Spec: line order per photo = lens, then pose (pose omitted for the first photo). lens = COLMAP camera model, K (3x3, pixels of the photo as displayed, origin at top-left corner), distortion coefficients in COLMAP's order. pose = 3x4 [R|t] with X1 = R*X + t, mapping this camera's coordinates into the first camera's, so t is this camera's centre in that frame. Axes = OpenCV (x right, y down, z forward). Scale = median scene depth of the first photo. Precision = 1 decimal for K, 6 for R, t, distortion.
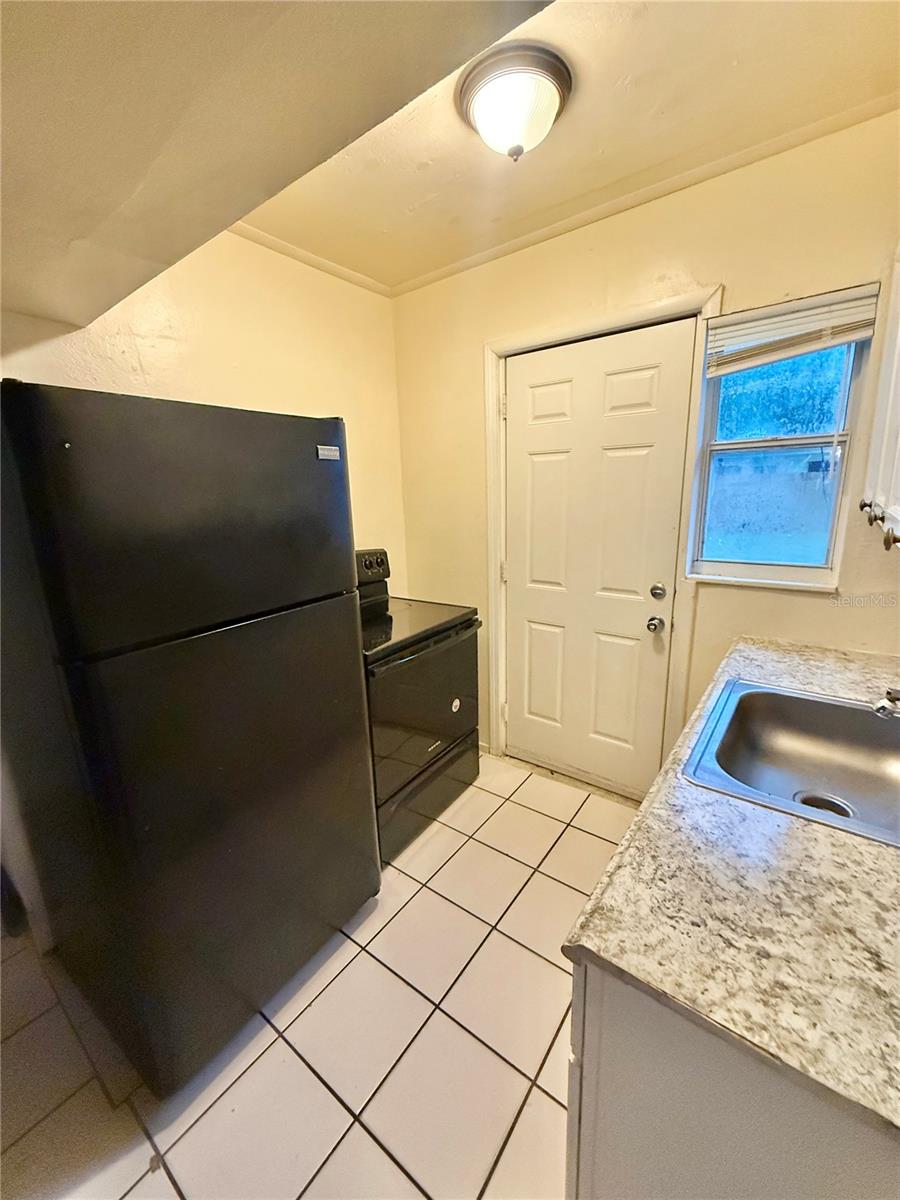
lens RADIAL K [[481.8, 0, 449.9], [0, 481.8, 598.6], [0, 0, 1]] dist [-0.000785, -0.000912]
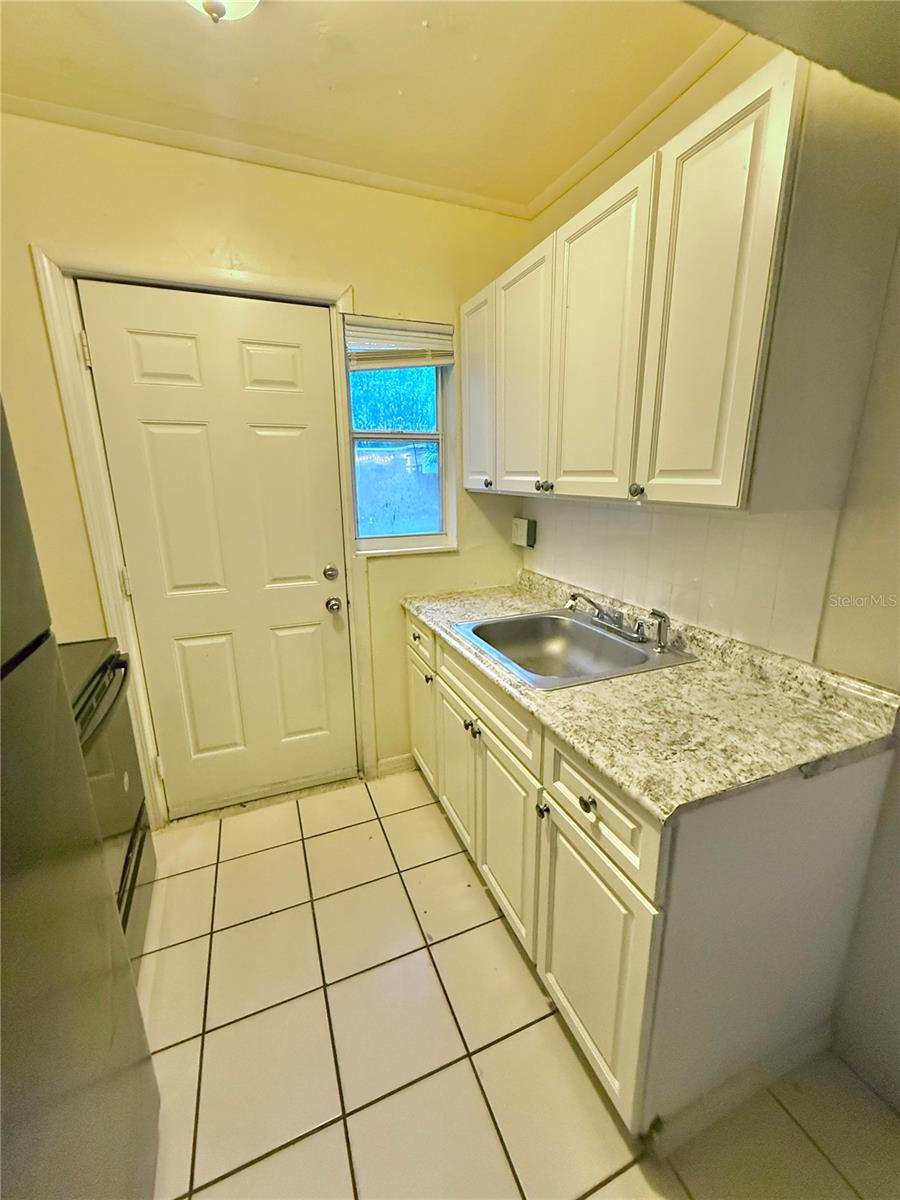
lens RADIAL K [[481.8, 0, 451.1], [0, 481.8, 598.5], [0, 0, 1]] dist [-0.000785, -0.000912]
pose [[0.504120, -0.183476, 0.843919, -0.364290], [0.188302, 0.977014, 0.099928, -0.017199], [-0.842855, 0.108536, 0.527082, 0.286949]]
